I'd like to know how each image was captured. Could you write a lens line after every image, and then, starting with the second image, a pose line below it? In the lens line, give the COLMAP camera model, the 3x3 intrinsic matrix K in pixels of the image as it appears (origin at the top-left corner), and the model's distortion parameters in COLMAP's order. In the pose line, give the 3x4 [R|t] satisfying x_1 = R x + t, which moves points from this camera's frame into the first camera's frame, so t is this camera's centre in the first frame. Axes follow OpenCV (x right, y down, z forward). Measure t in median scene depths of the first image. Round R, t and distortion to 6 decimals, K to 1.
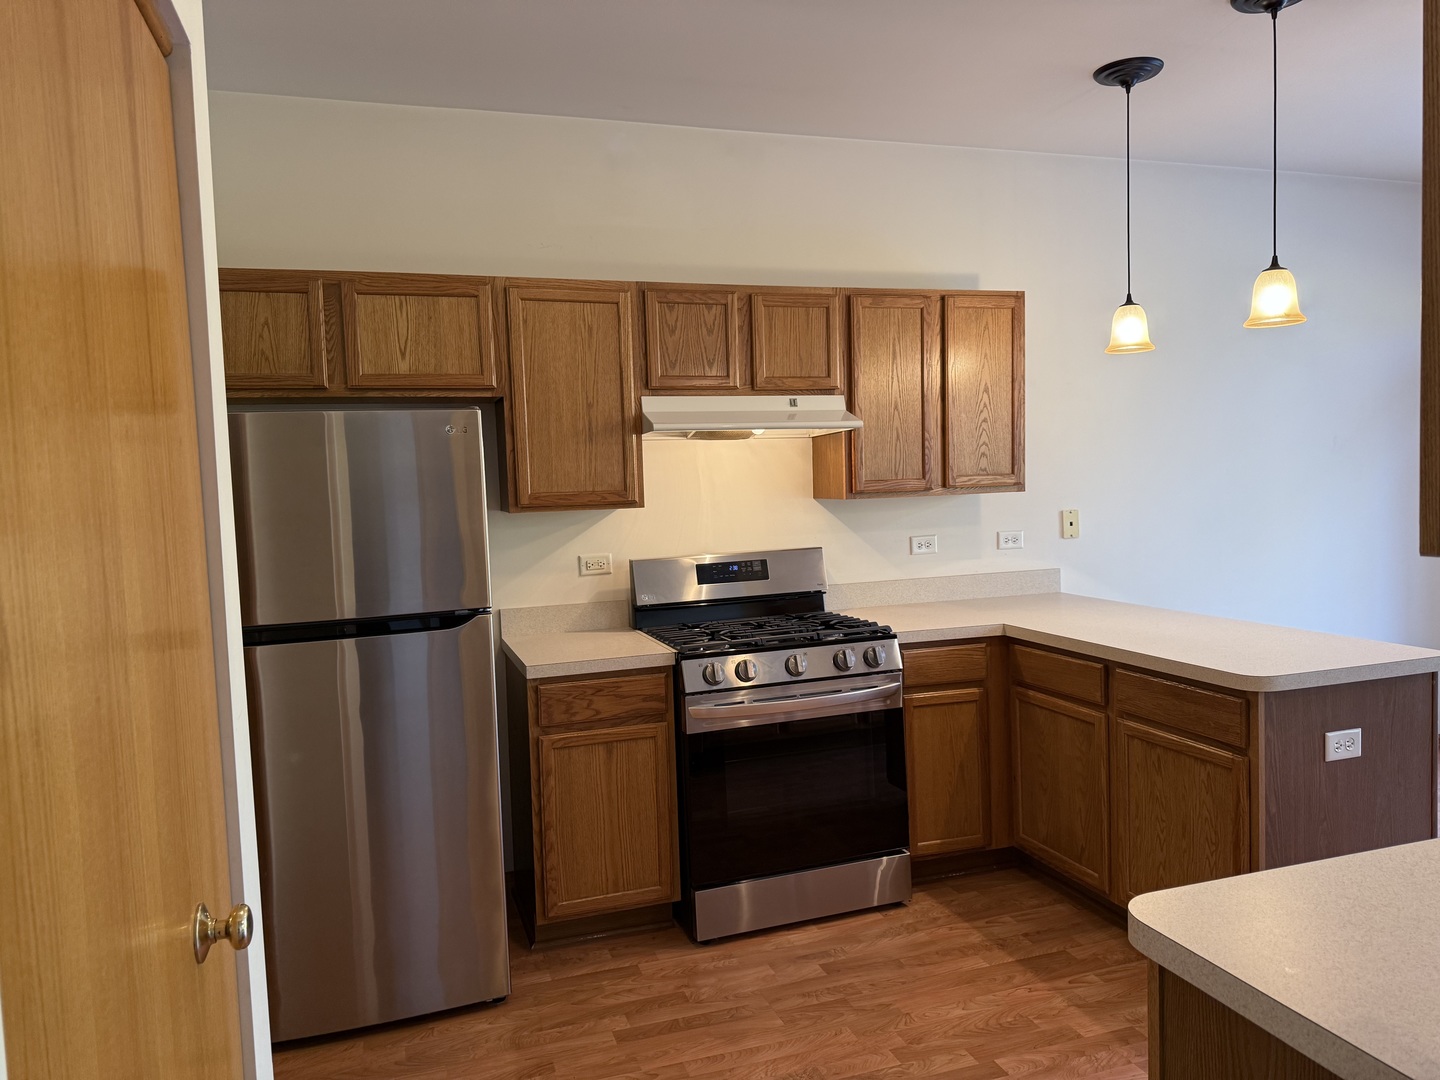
lens RADIAL K [[1007.0, 0, 720.0], [0, 1007.0, 540.0], [0, 0, 1]] dist [0.125115, -0.155836]
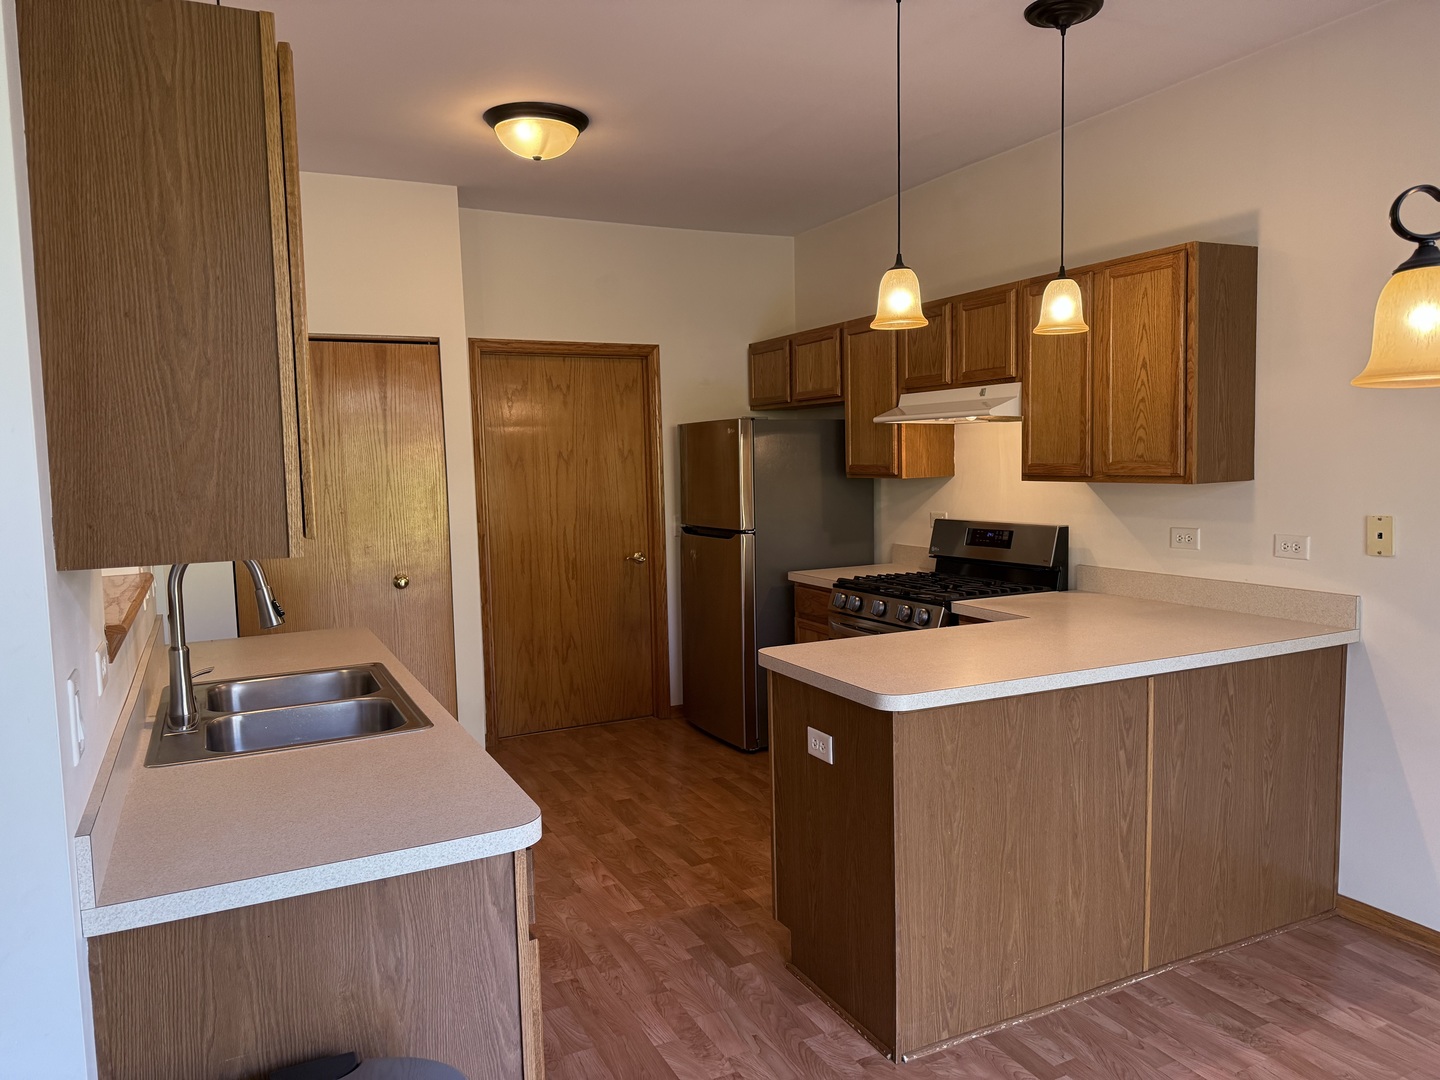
lens RADIAL K [[1009.4, 0, 720.0], [0, 1009.4, 540.0], [0, 0, 1]] dist [0.040502, -0.002591]
pose [[0.129839, 0.118820, -0.984390, 1.160493], [-0.032086, 0.992777, 0.115601, -0.094064], [0.991016, 0.016575, 0.132714, 0.565099]]
